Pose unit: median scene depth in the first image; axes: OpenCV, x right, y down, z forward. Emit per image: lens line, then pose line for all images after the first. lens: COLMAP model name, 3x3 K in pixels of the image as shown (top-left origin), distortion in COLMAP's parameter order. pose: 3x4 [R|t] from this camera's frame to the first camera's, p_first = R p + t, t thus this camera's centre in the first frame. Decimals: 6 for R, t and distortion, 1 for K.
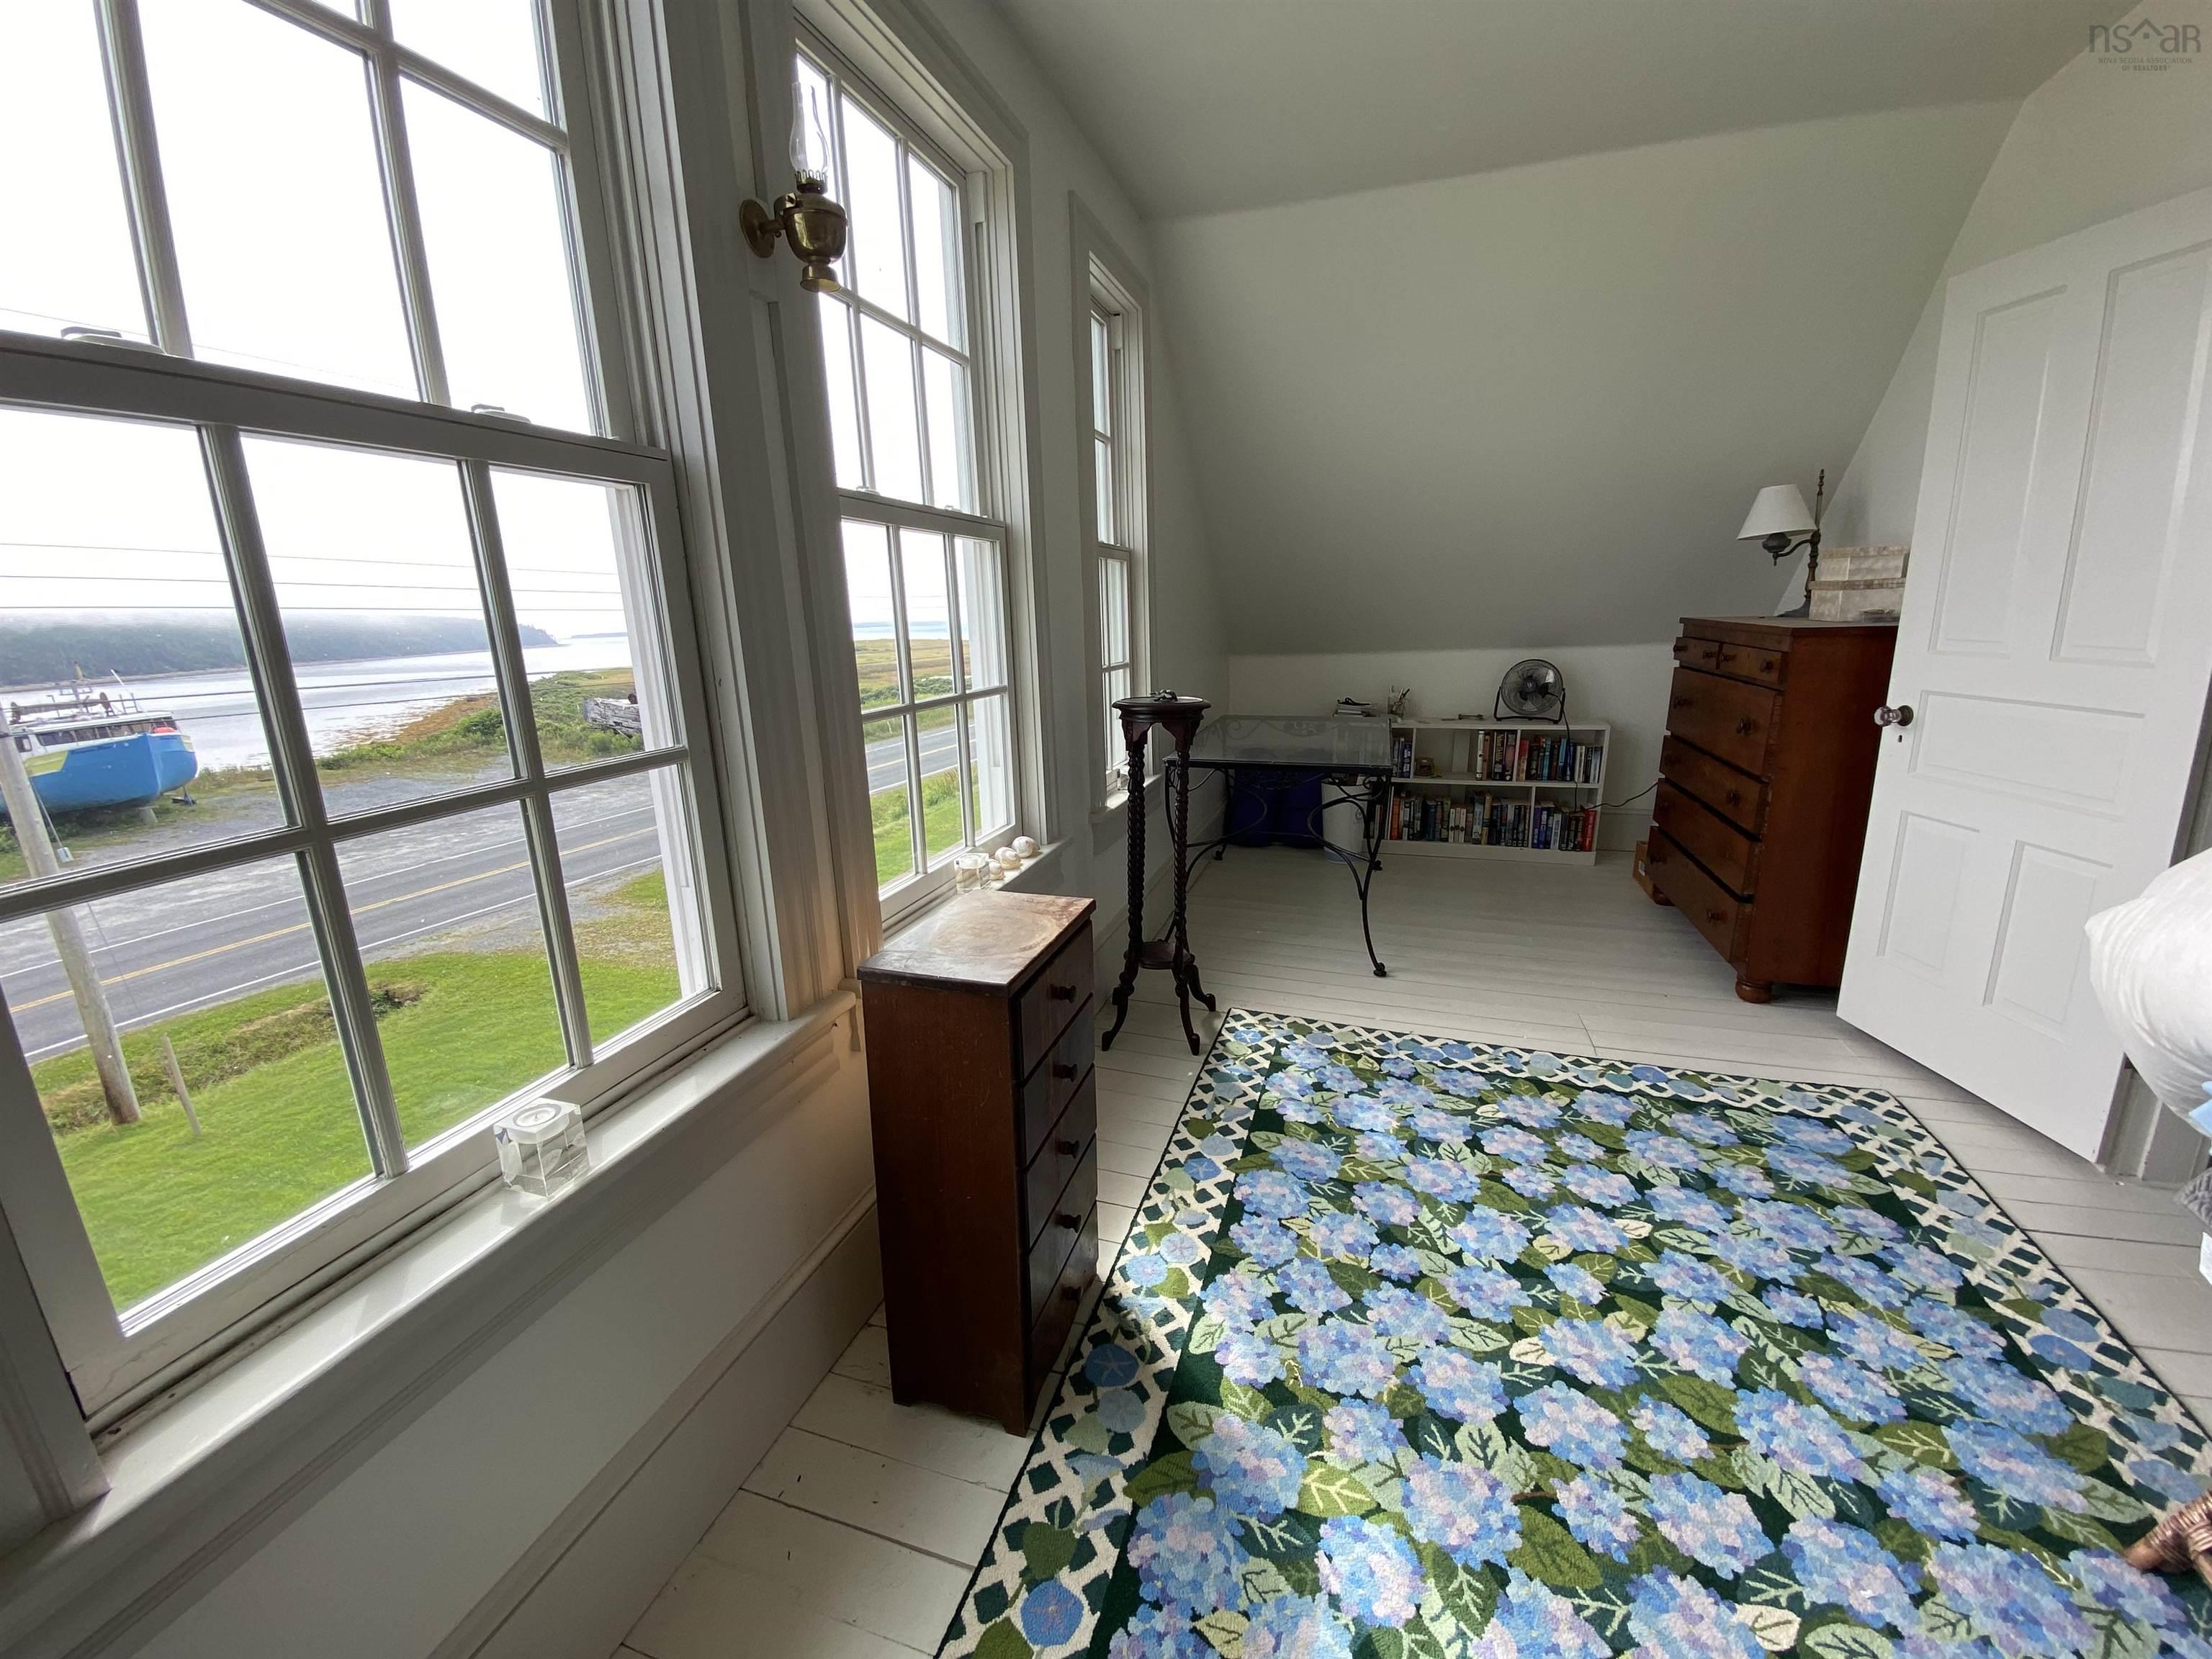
lens RADIAL K [[836.5, 0, 1200.0], [0, 836.5, 812.1], [0, 0, 1]] dist [0.014218, -0.017671]
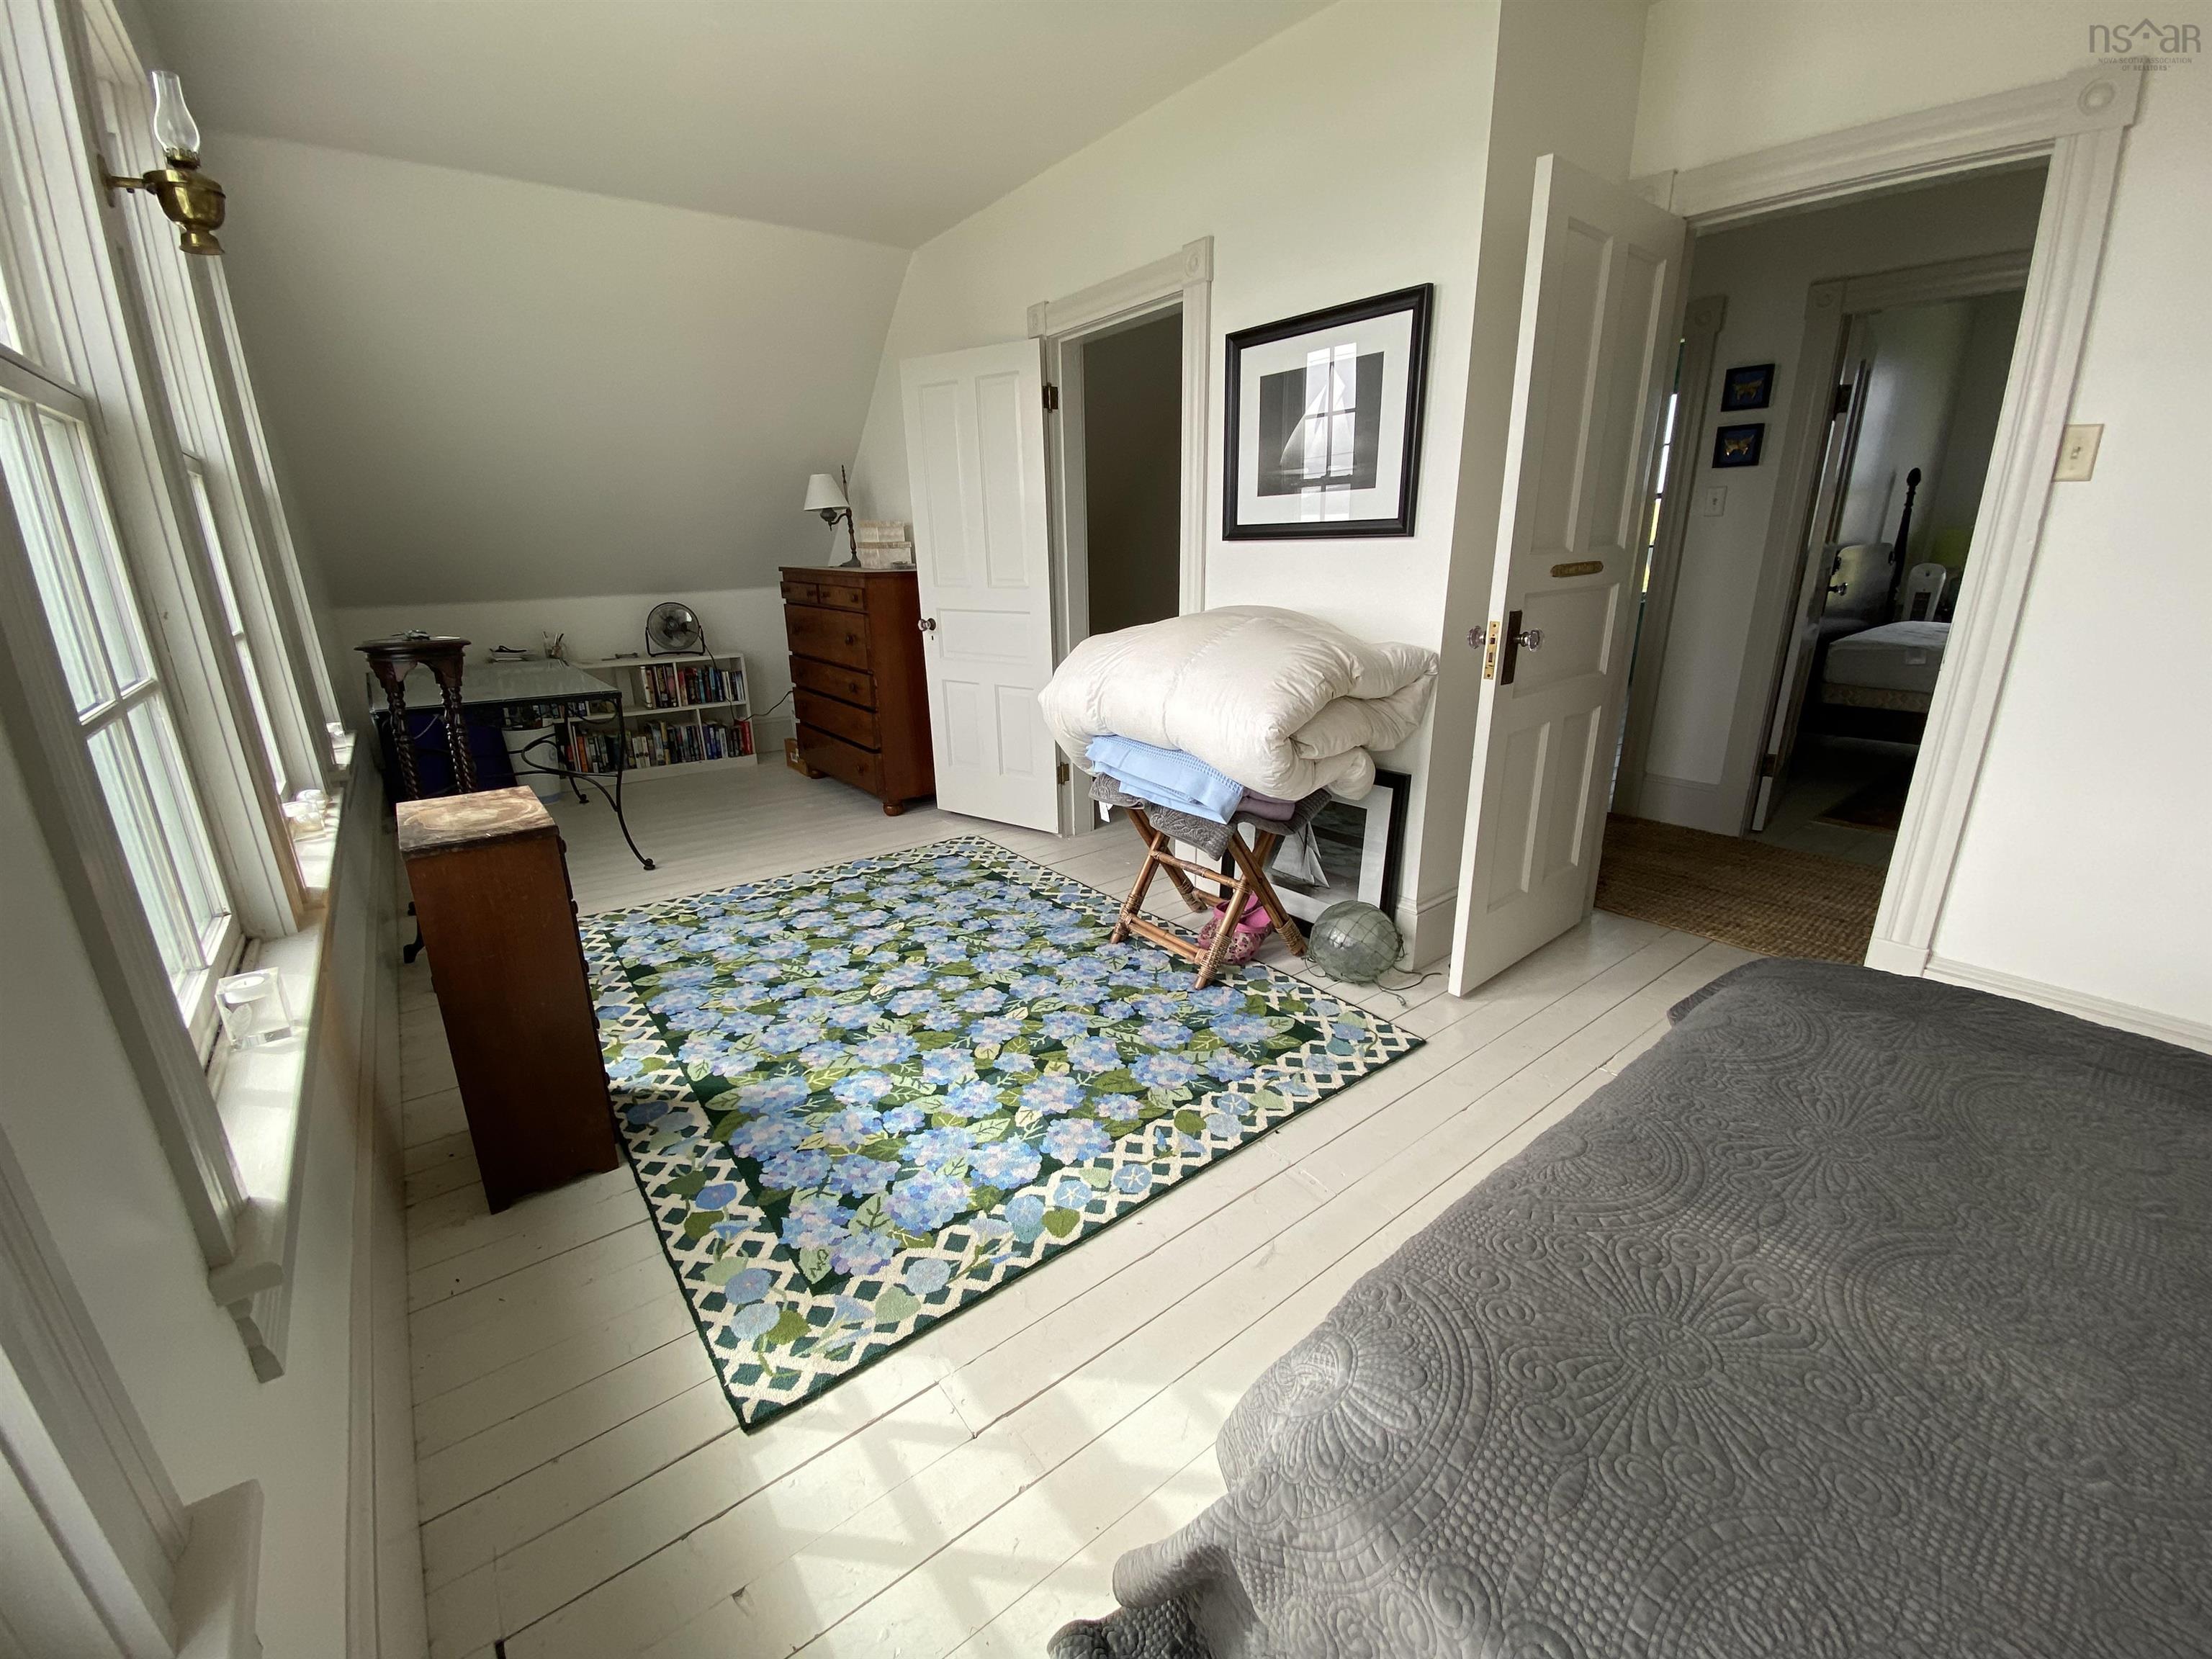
lens RADIAL K [[893.8, 0, 1095.2], [0, 893.8, 832.1], [0, 0, 1]] dist [0.023189, -0.023349]
pose [[0.574701, -0.229276, 0.785590, -0.586496], [0.189062, 0.971181, 0.145132, 0.111531], [-0.796225, 0.065117, 0.601486, -0.397048]]
